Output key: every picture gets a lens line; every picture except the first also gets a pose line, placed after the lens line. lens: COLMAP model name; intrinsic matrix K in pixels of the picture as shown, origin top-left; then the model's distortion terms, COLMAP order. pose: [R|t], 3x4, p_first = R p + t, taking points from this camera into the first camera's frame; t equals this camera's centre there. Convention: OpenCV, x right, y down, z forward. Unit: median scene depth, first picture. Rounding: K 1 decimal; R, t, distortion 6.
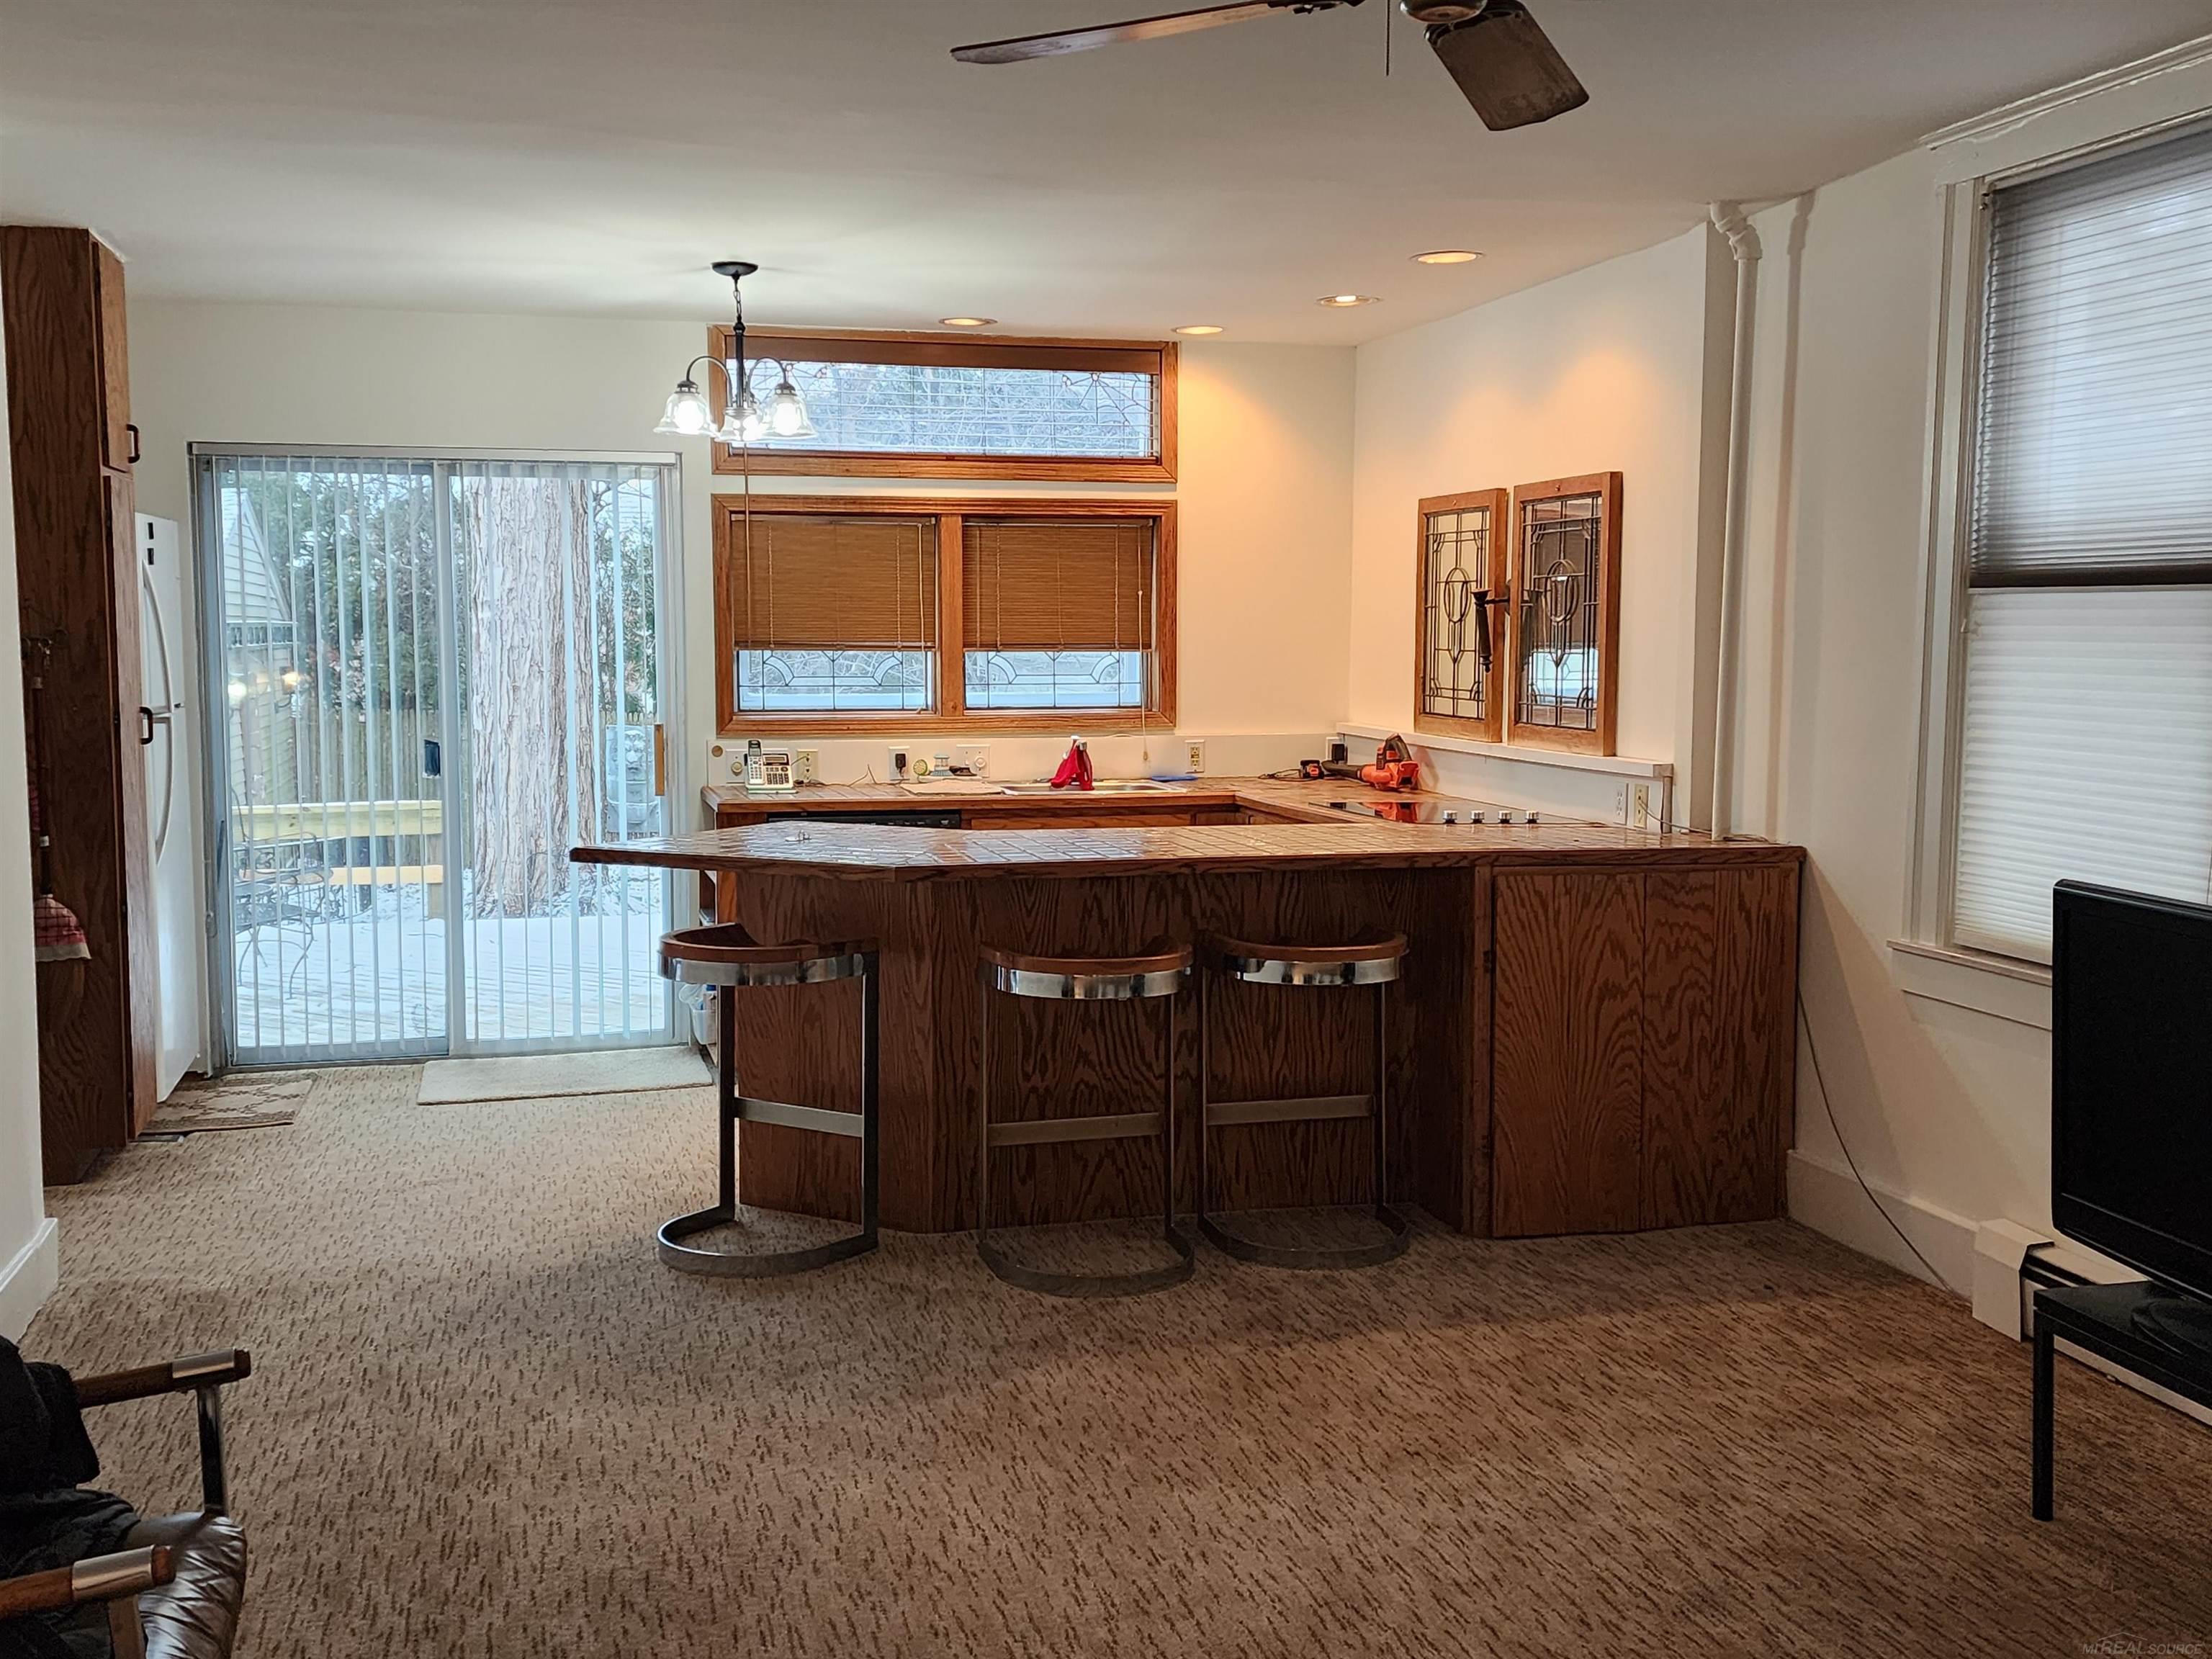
lens RADIAL K [[2176.4, 0, 1104.5], [0, 2176.4, 826.4], [0, 0, 1]] dist [0.061748, 0.000000]
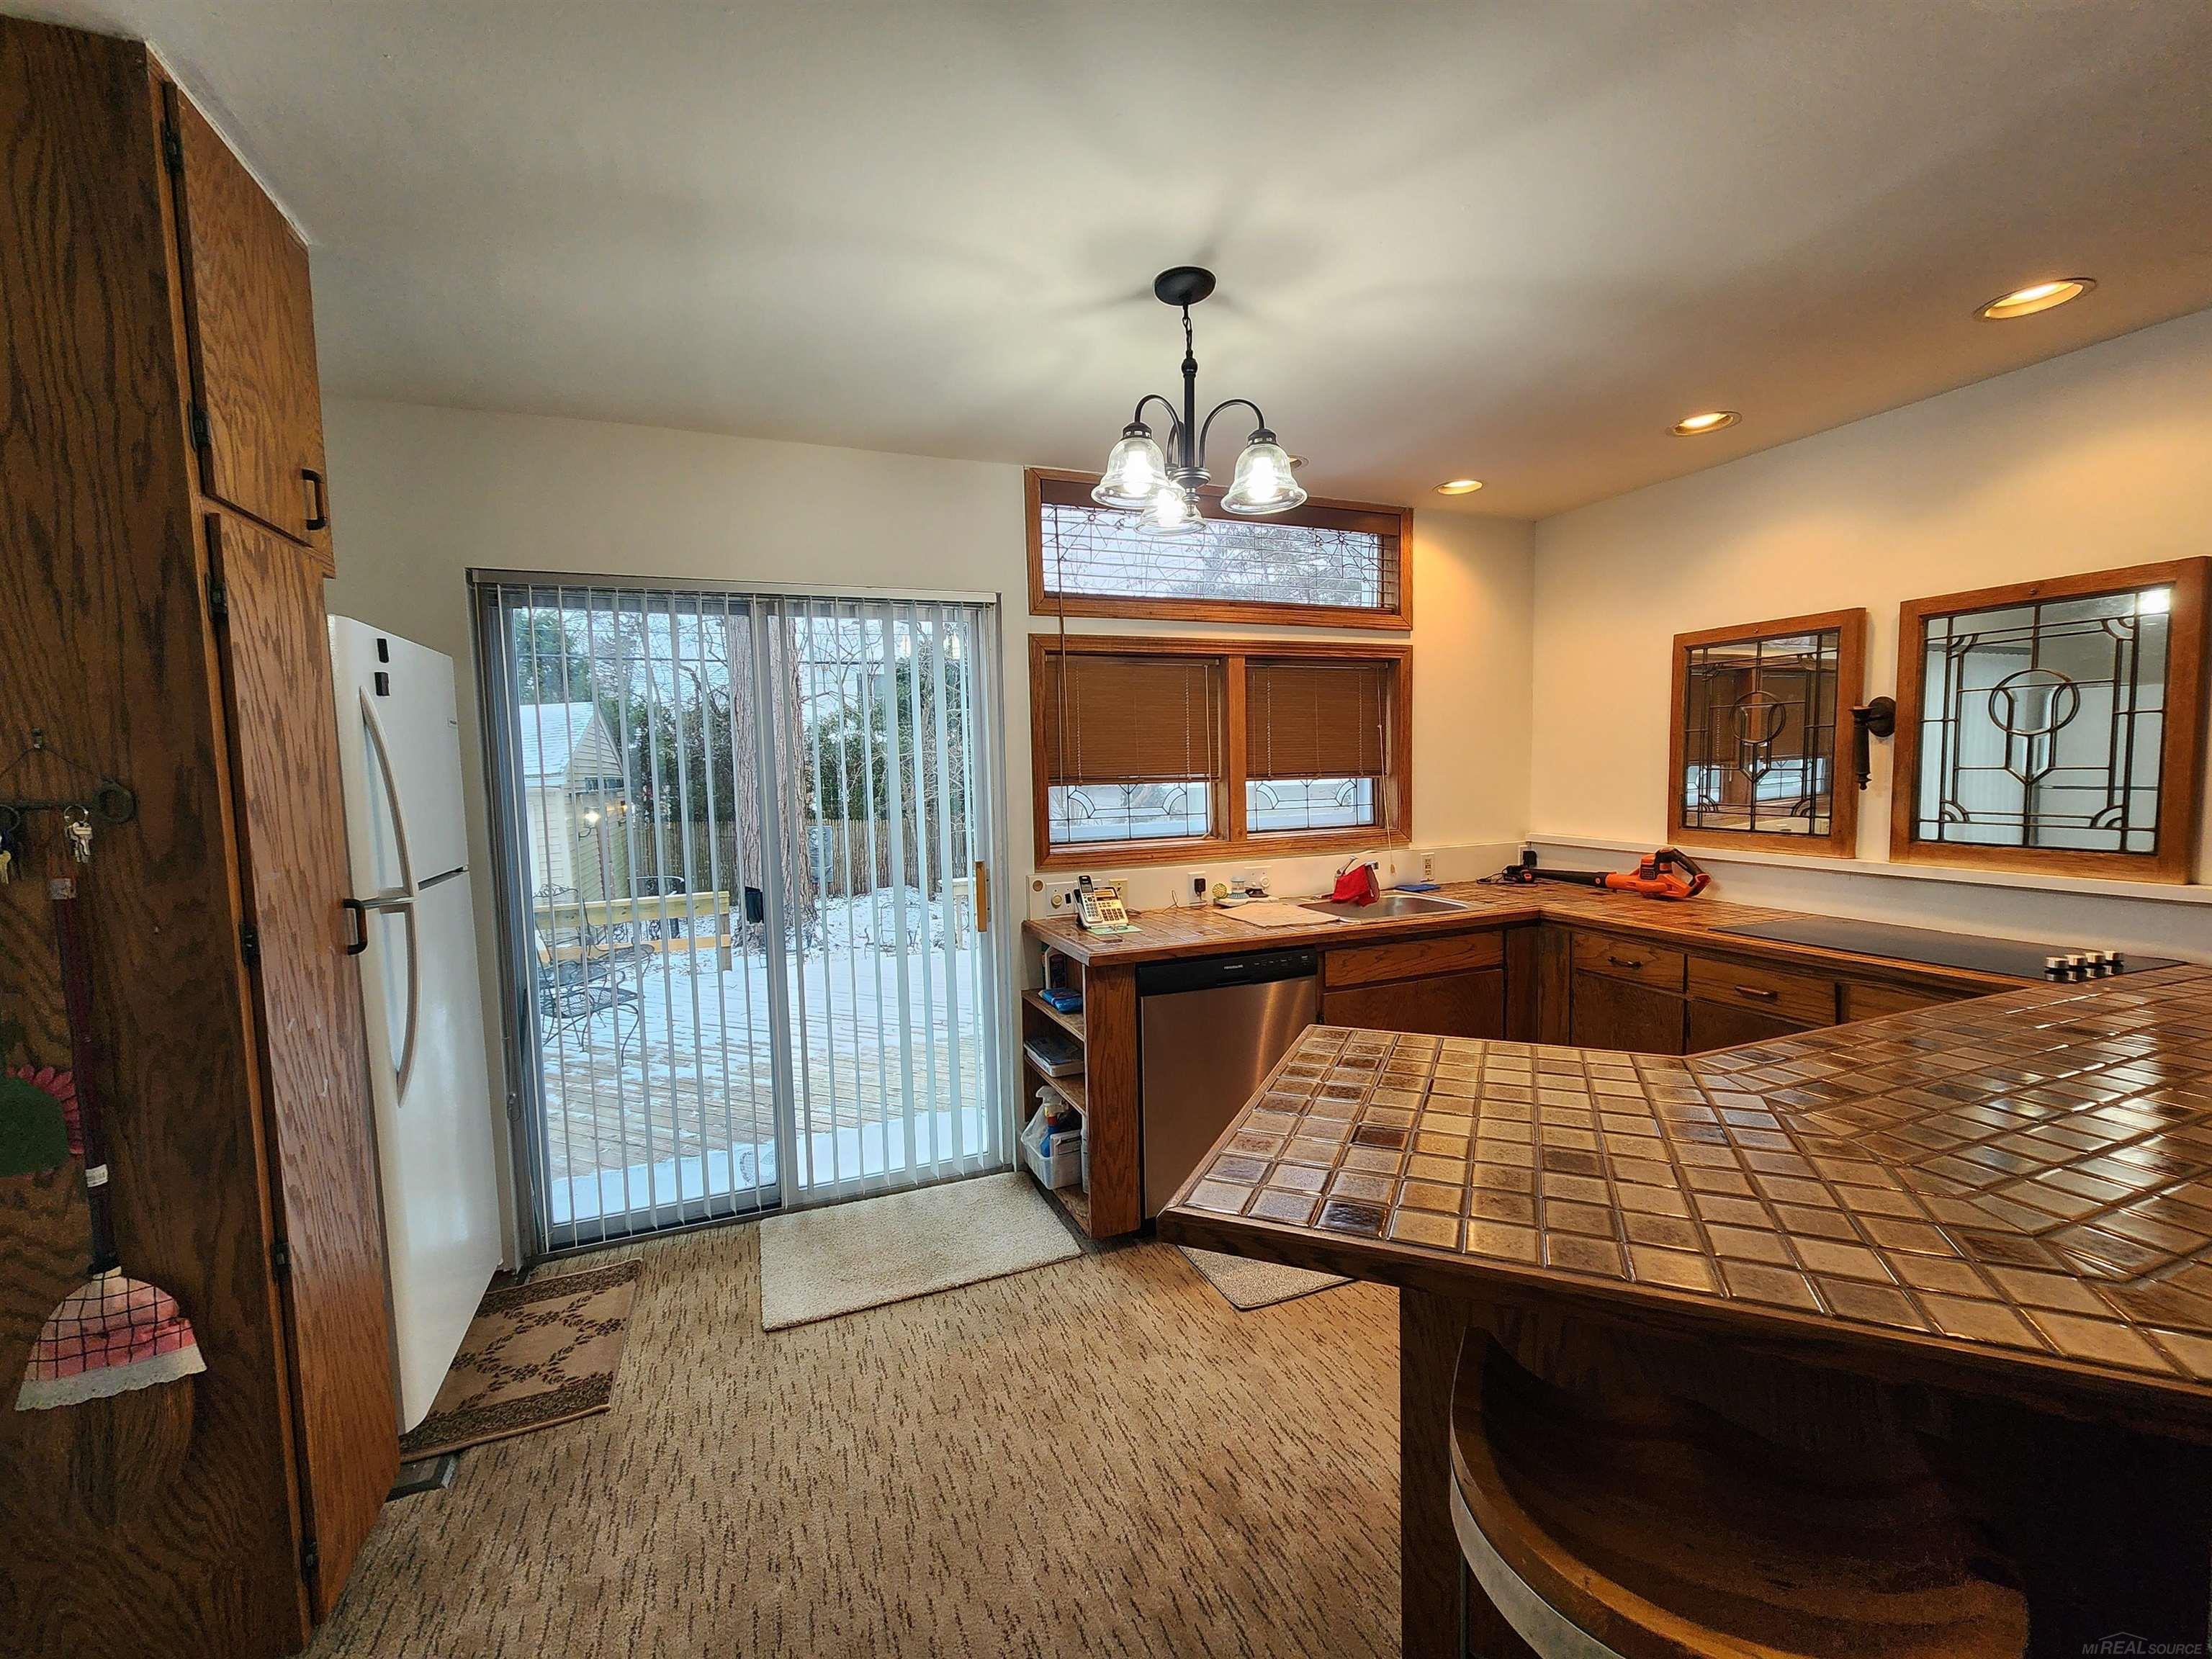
lens RADIAL K [[902.6, 0, 1105.0], [0, 902.6, 841.0], [0, 0, 1]] dist [0.000384, 0.000988]
pose [[0.992057, -0.032826, 0.121432, -0.198532], [0.034047, 0.999388, -0.007991, -0.050818], [-0.121095, 0.012062, 0.992568, 0.576301]]
